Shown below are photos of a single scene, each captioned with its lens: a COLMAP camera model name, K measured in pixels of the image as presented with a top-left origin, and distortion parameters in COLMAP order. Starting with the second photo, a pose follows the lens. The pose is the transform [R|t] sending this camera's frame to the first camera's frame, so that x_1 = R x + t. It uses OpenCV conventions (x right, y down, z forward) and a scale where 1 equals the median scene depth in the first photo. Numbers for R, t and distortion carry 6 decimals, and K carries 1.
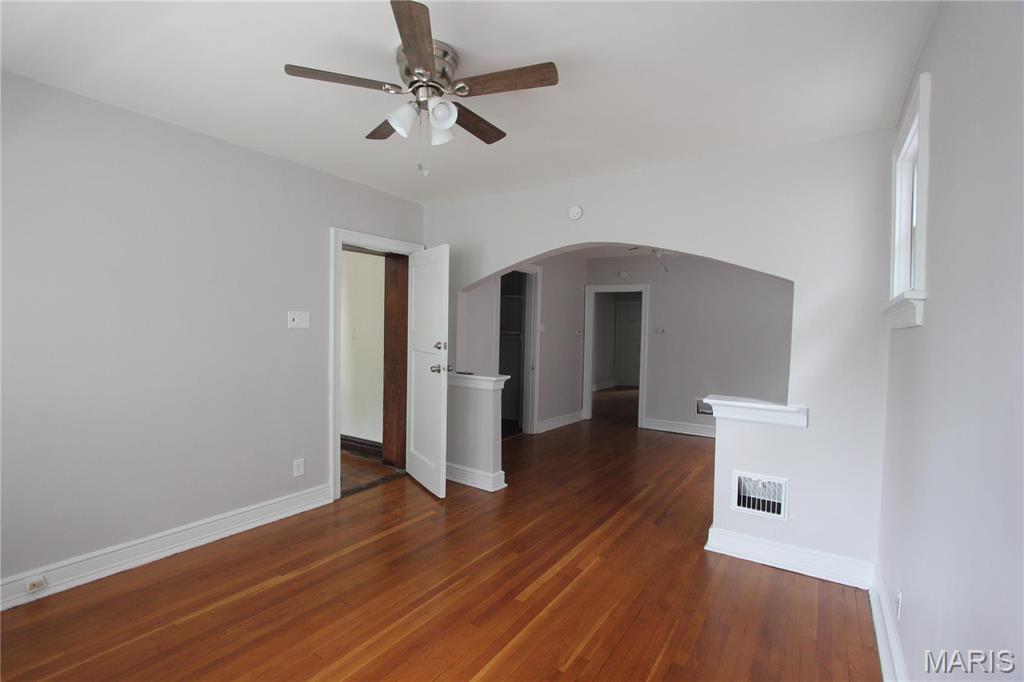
lens RADIAL K [[472.8, 0, 505.8], [0, 472.8, 342.9], [0, 0, 1]] dist [-0.012525, -0.000449]
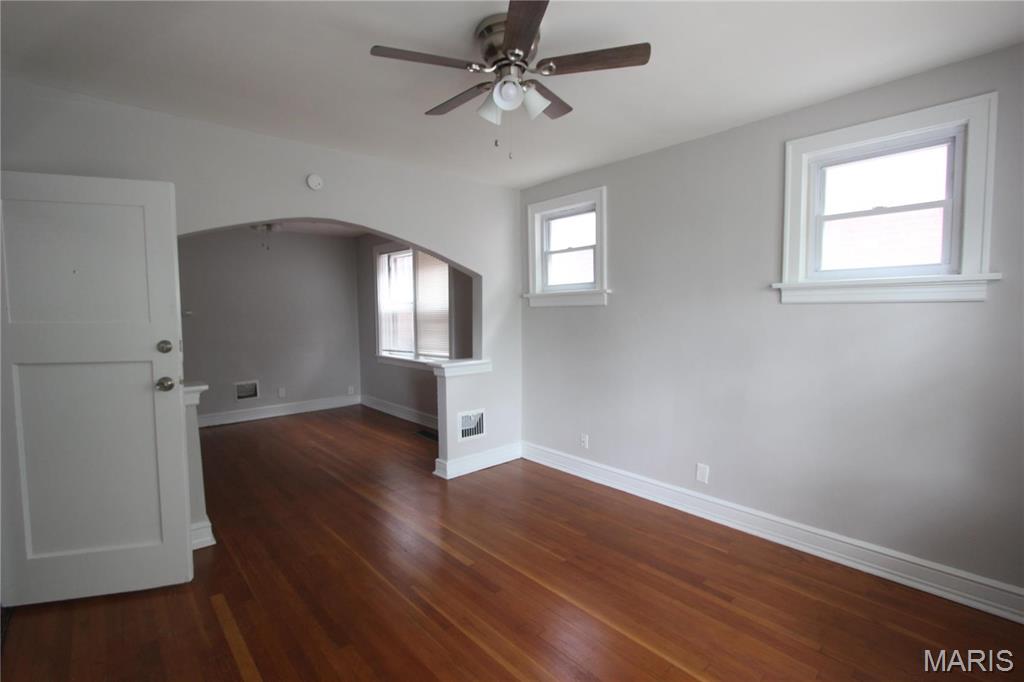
lens RADIAL K [[472.8, 0, 505.8], [0, 472.8, 342.9], [0, 0, 1]] dist [-0.012525, -0.000449]
pose [[0.251964, -0.090885, 0.963459, -0.794367], [0.043896, 0.995629, 0.082440, -0.037747], [-0.966740, 0.021520, 0.254853, 0.532264]]
